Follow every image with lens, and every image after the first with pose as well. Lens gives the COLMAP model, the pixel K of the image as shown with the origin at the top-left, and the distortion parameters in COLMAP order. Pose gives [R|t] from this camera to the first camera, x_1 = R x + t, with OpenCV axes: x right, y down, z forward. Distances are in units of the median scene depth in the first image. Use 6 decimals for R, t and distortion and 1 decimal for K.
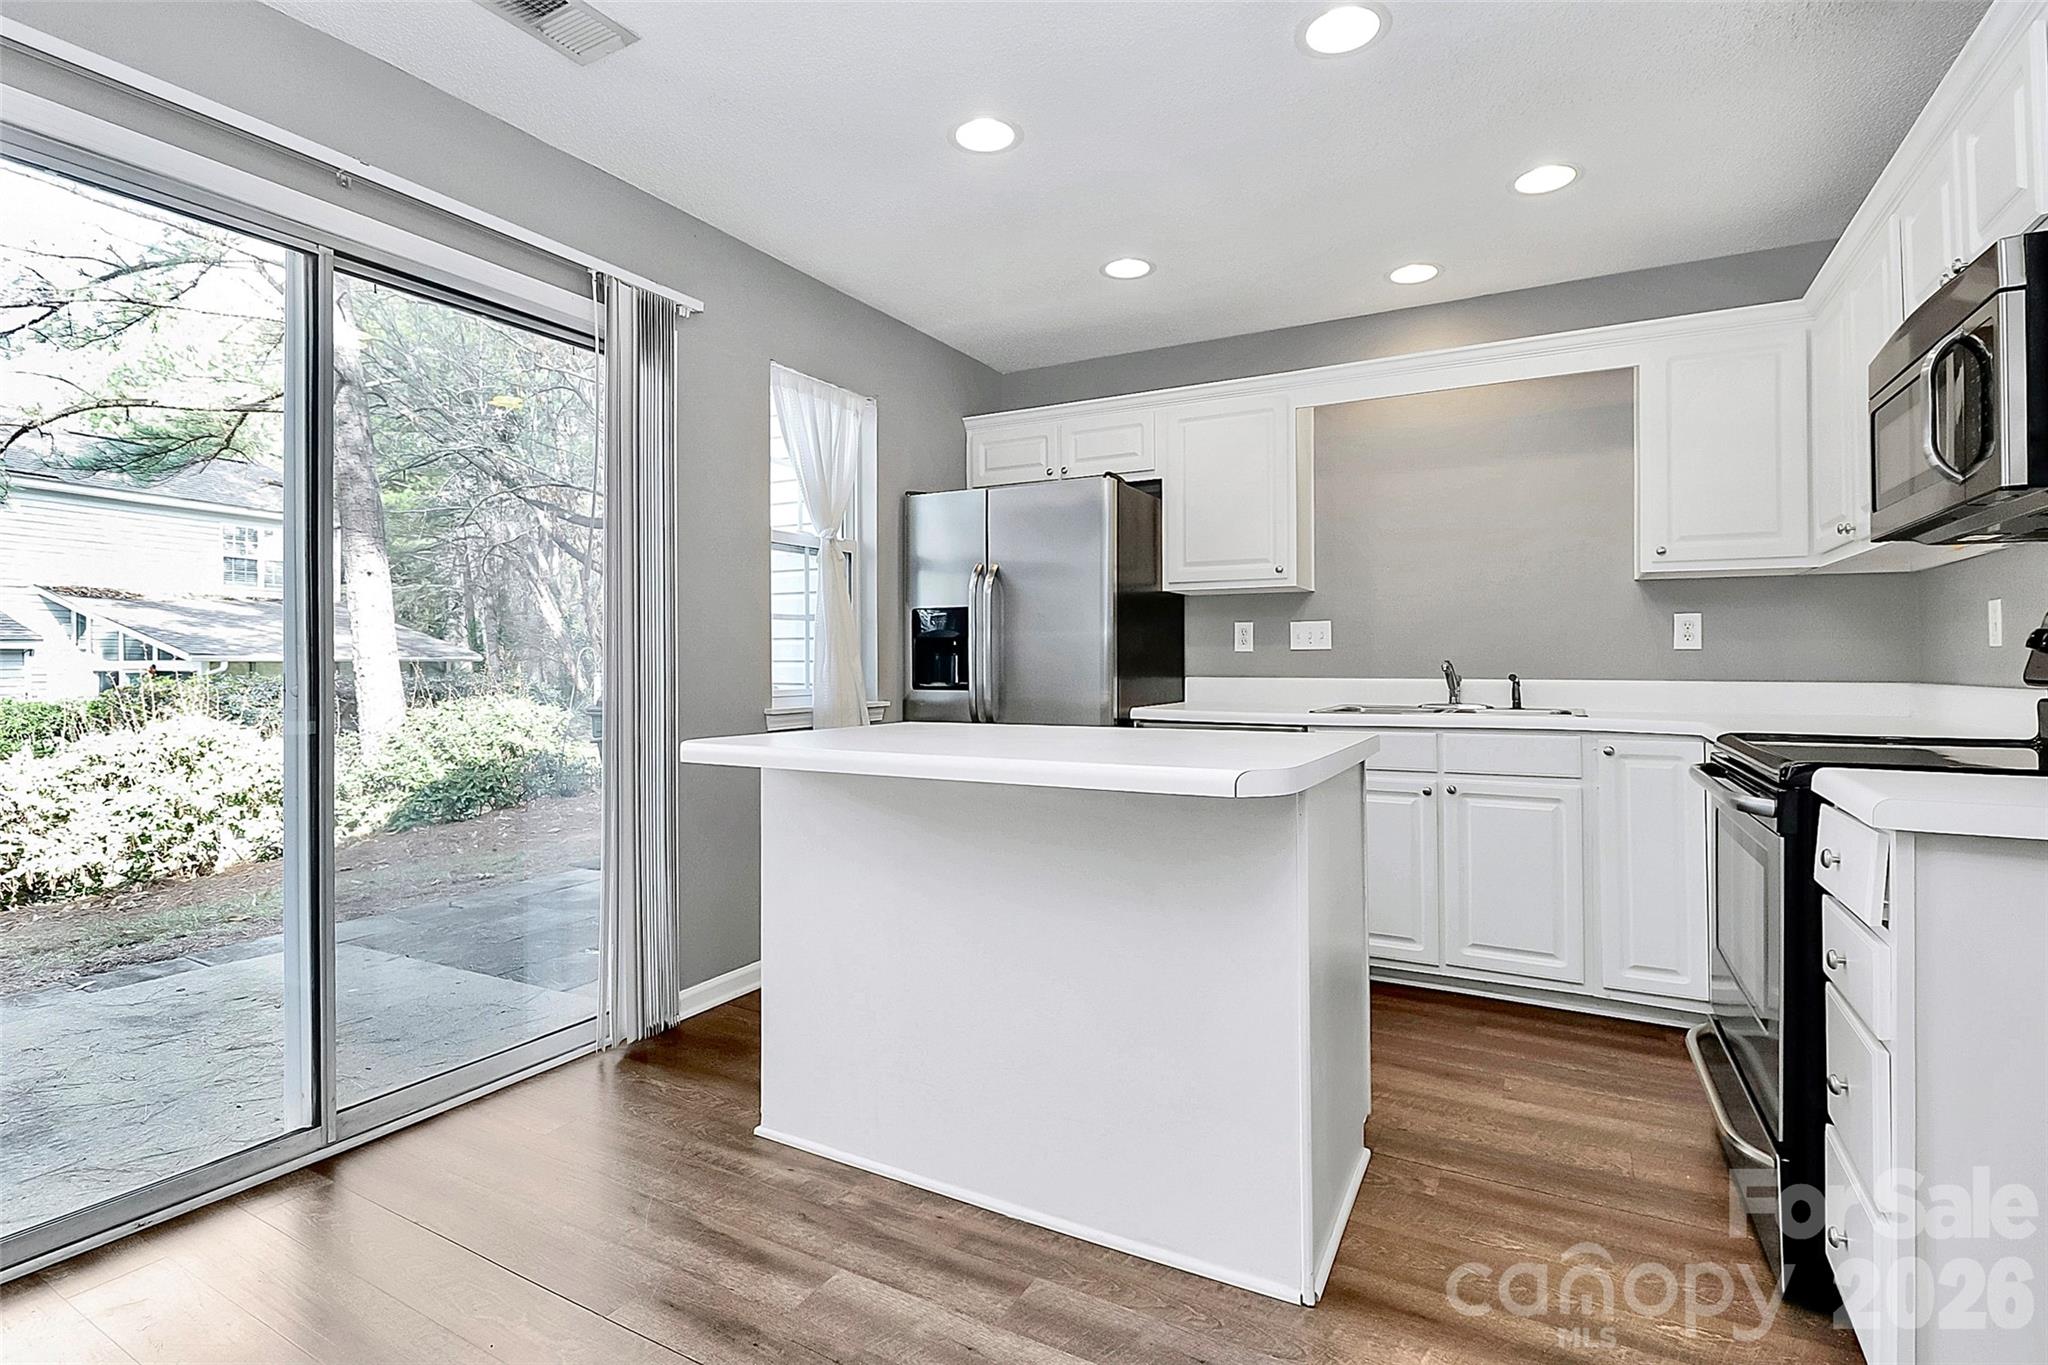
lens RADIAL K [[989.9, 0, 1018.0], [0, 989.9, 649.6], [0, 0, 1]] dist [-0.002808, -0.001277]
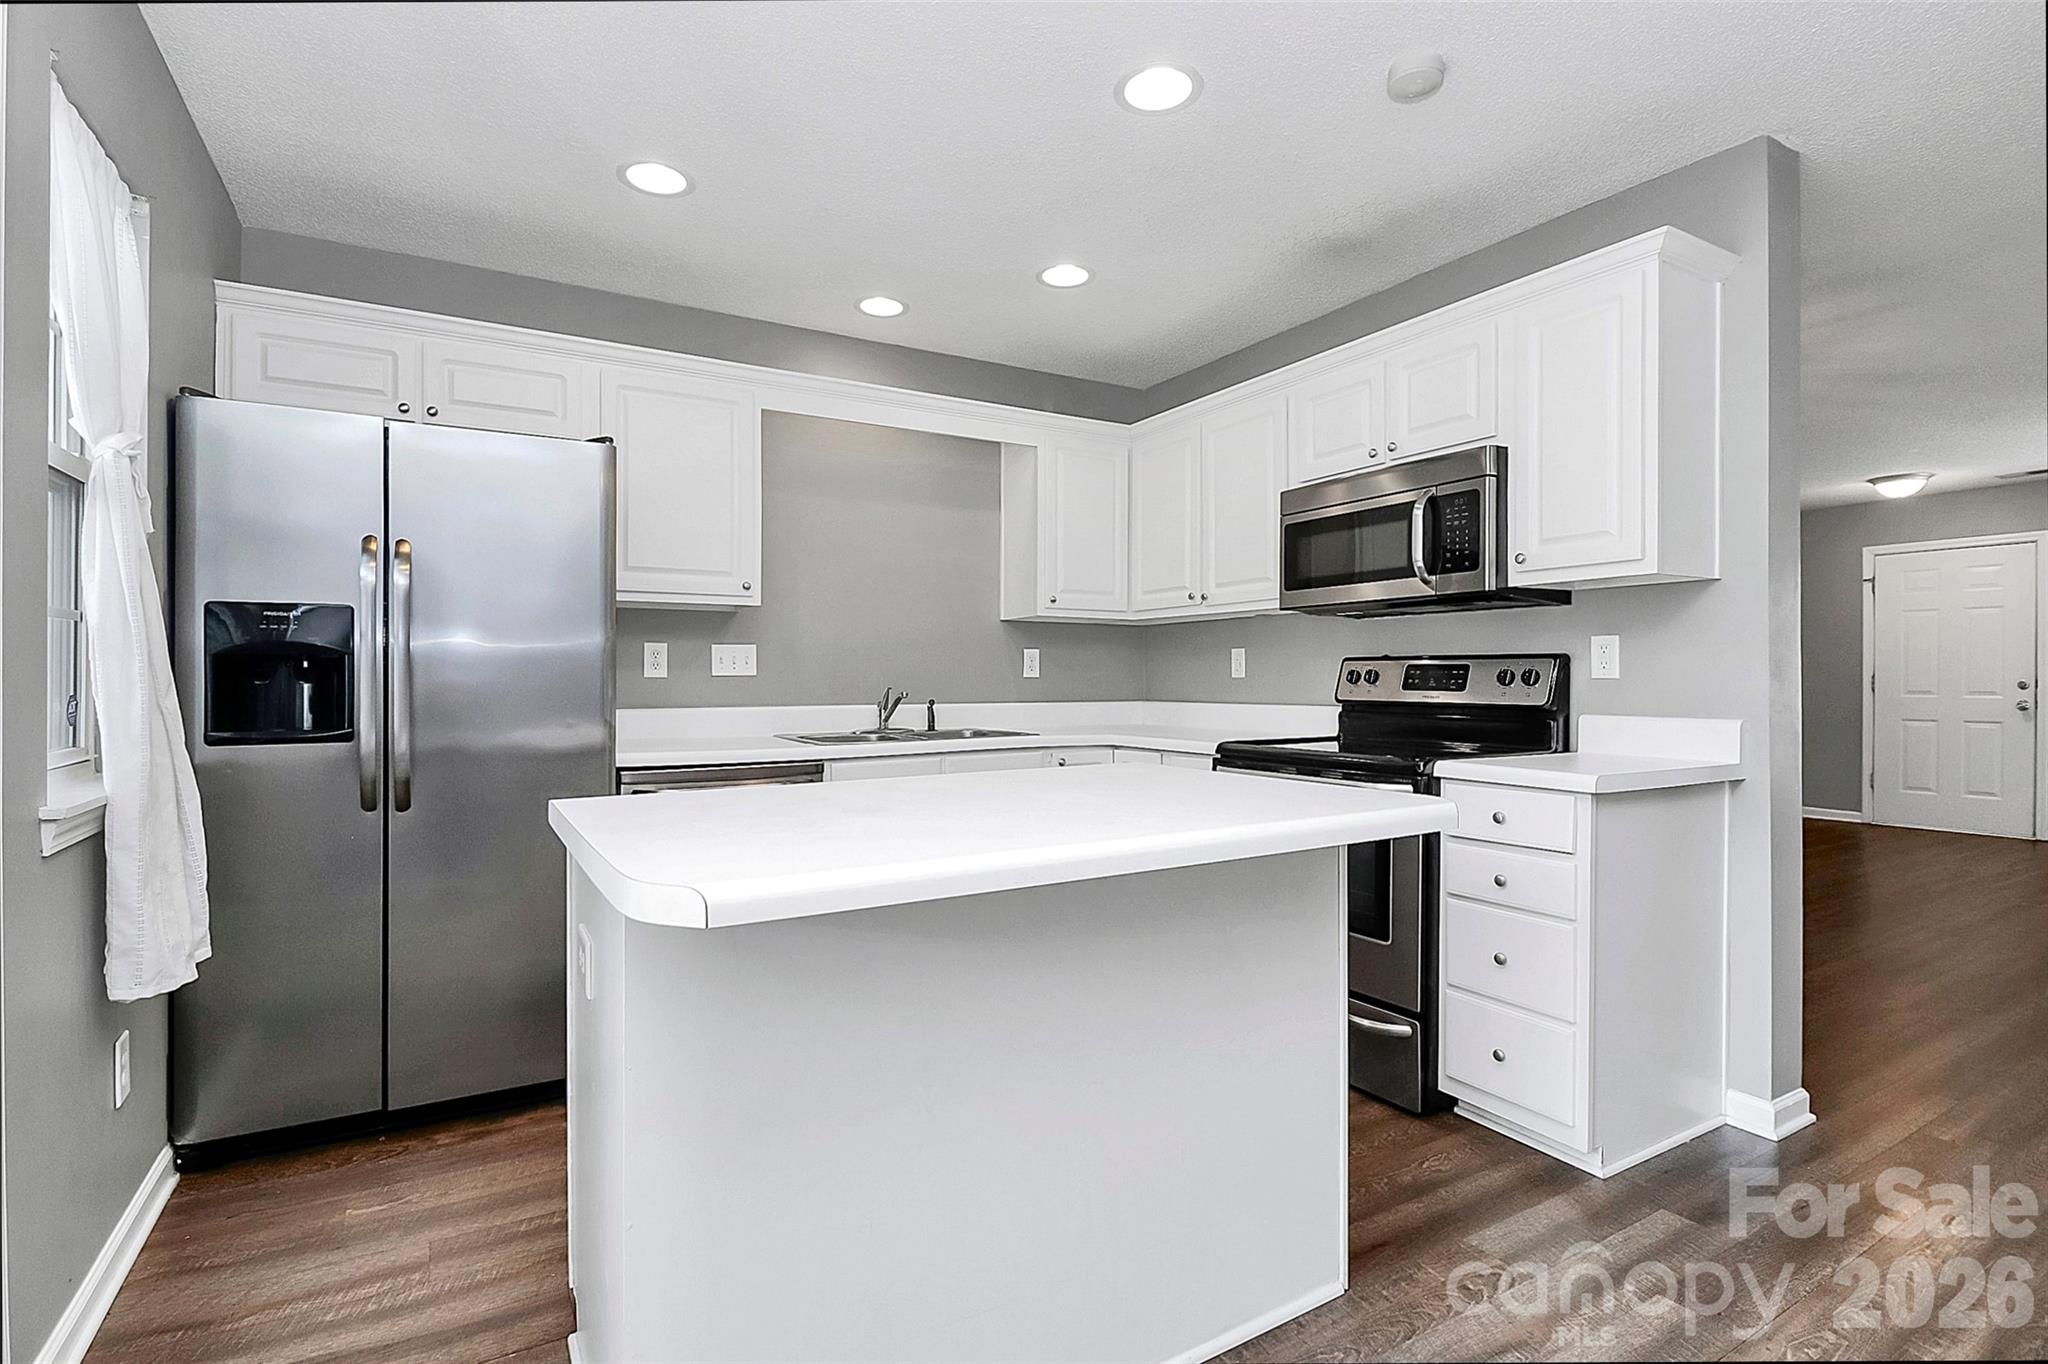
lens RADIAL K [[968.9, 0, 1012.9], [0, 968.9, 675.2], [0, 0, 1]] dist [-0.003244, -0.000849]
pose [[0.514466, 0.003244, 0.857504, -0.391599], [-0.009560, 0.999952, 0.001953, -0.005413], [-0.857457, -0.009202, 0.514473, 0.376345]]
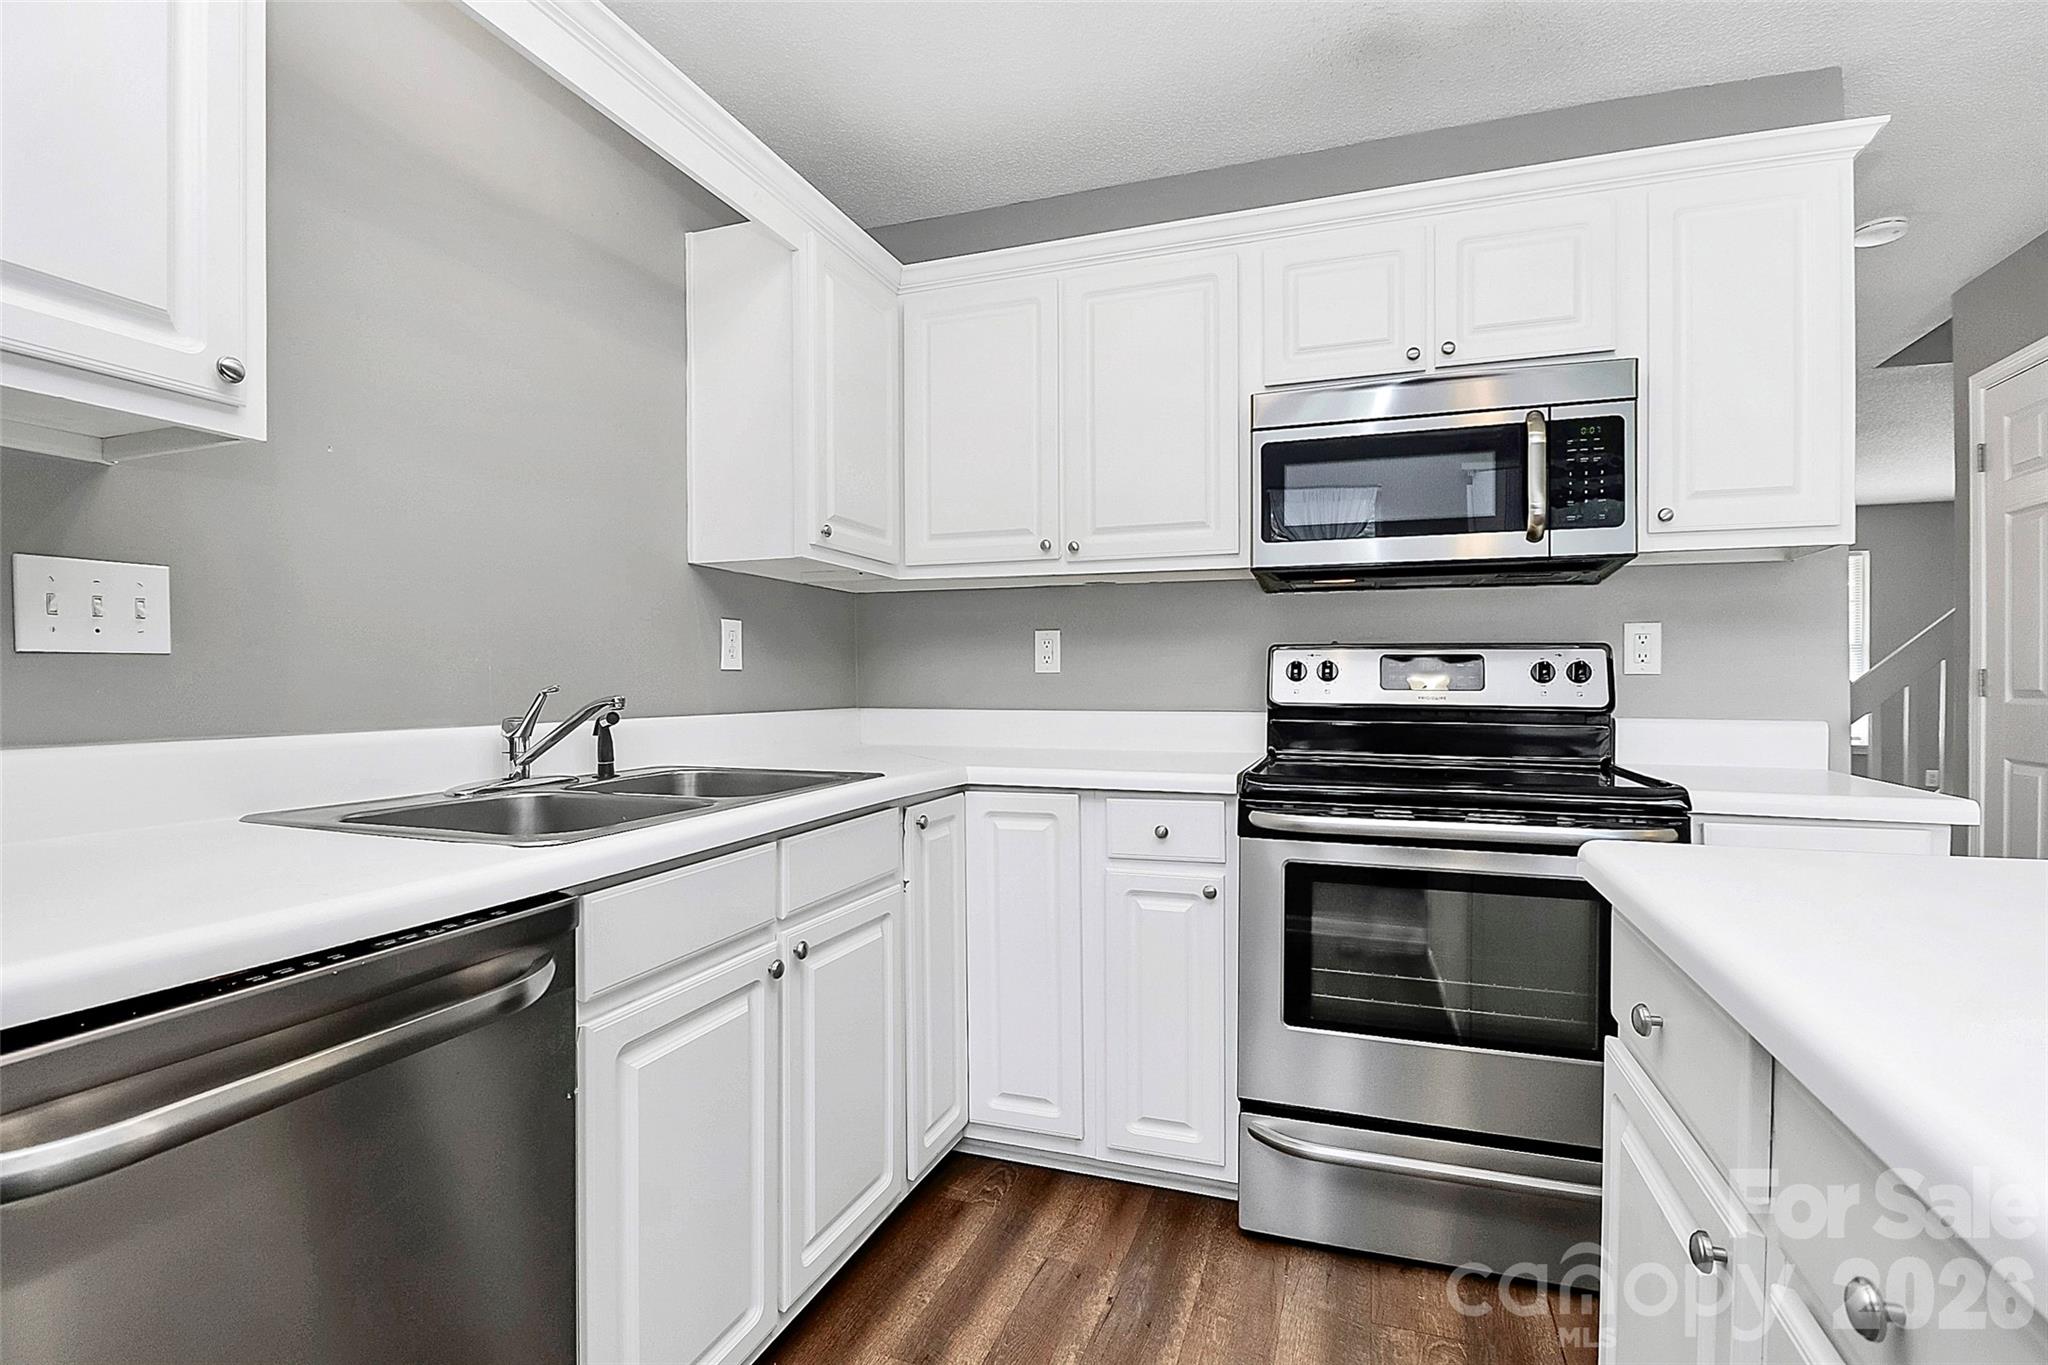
lens RADIAL K [[978.1, 0, 1018.4], [0, 978.1, 683.4], [0, 0, 1]] dist [0.000370, -0.010521]
pose [[-0.157395, -0.001067, 0.987535, -0.055568], [-0.013594, 0.999907, -0.001087, 0.007145], [-0.987442, -0.013595, -0.157394, 0.891512]]
